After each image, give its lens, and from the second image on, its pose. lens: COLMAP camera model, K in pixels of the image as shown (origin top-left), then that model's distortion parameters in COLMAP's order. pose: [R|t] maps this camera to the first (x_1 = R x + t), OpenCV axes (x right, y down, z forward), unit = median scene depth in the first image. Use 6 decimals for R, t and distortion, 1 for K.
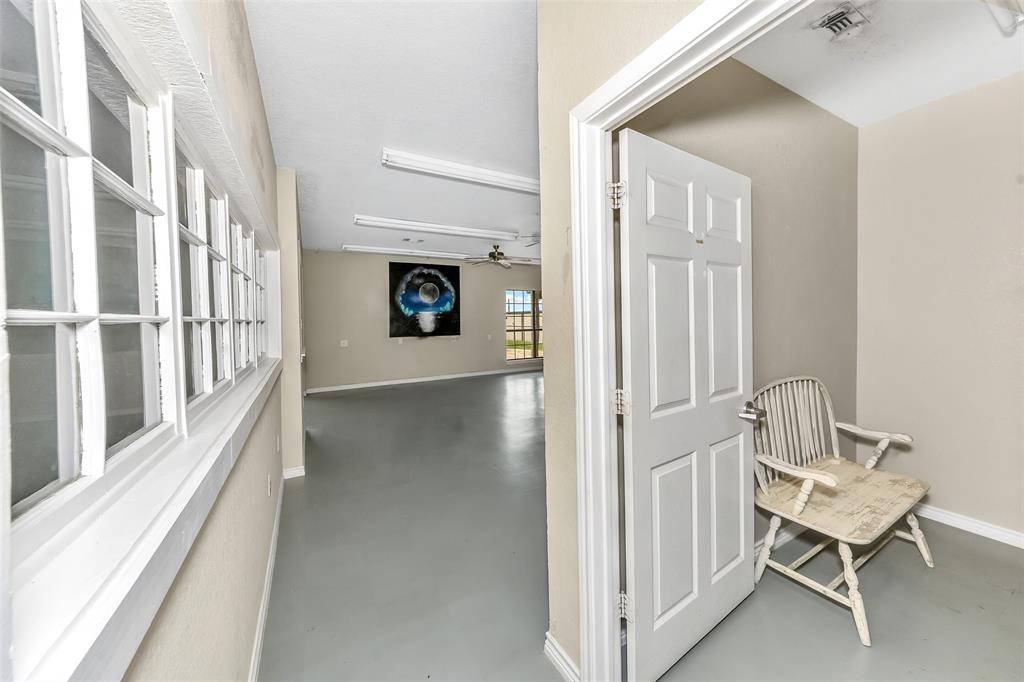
lens RADIAL K [[363.9, 0, 516.5], [0, 363.9, 323.5], [0, 0, 1]] dist [-0.000536, -0.000082]
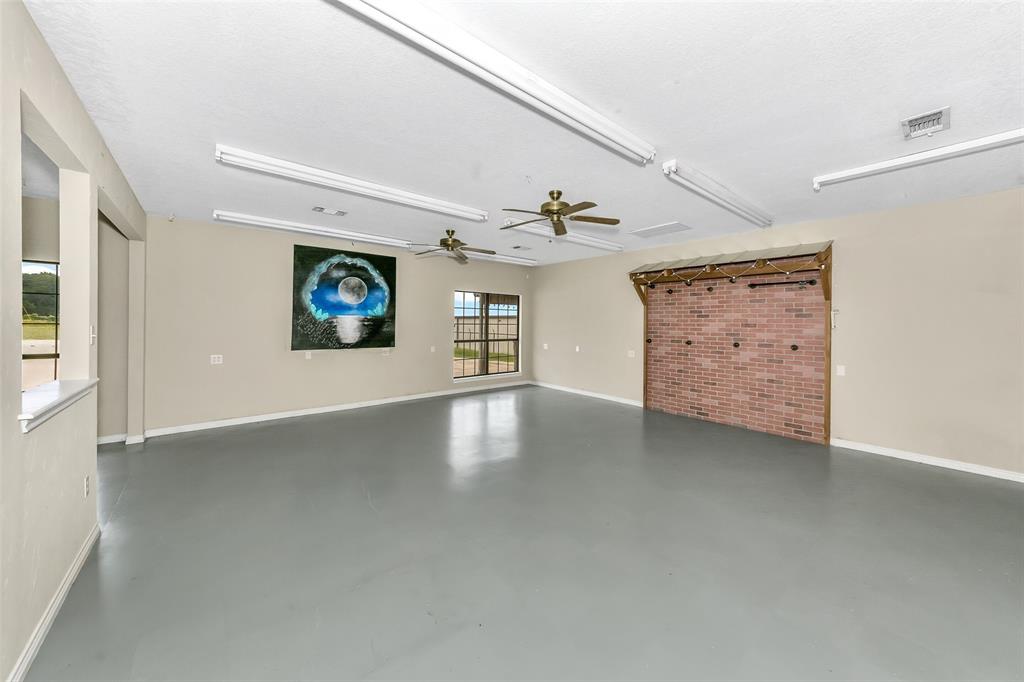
lens RADIAL K [[363.9, 0, 516.5], [0, 363.9, 323.5], [0, 0, 1]] dist [-0.000536, -0.000082]
pose [[0.982424, 0.026120, 0.184827, -0.048262], [-0.024042, 0.999620, -0.013475, -0.014591], [-0.185109, 0.008795, 0.982679, 0.212456]]
